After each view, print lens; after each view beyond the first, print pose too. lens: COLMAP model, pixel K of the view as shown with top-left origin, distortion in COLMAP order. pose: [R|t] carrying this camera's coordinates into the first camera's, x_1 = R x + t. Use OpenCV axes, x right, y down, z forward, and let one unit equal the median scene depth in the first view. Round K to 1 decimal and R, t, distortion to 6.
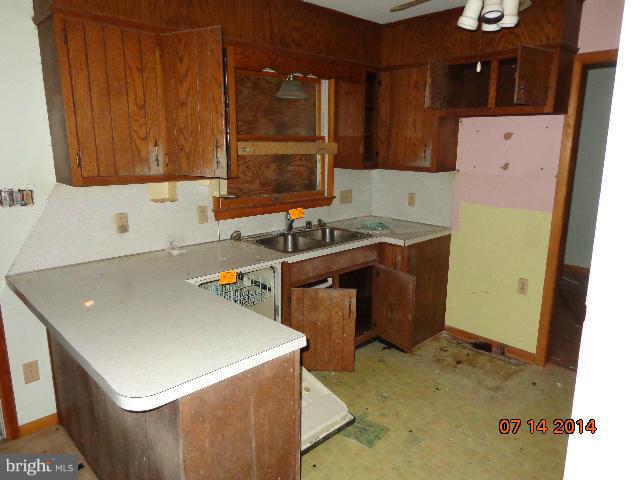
lens RADIAL K [[455.0, 0, 319.1], [0, 455.0, 240.8], [0, 0, 1]] dist [-0.001209, 0.015264]
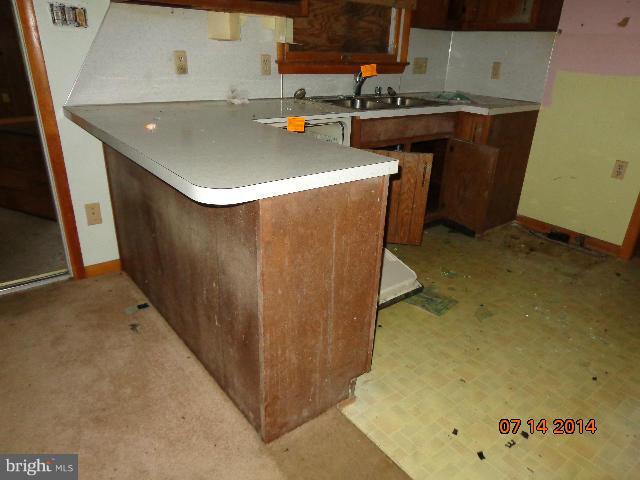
lens RADIAL K [[455.0, 0, 319.6], [0, 455.0, 240.0], [0, 0, 1]] dist [-0.001209, 0.015264]
pose [[0.994215, 0.065587, -0.085054, -0.054754], [-0.048763, 0.981219, 0.186634, 0.118450], [0.095697, -0.181407, 0.978741, 0.070946]]
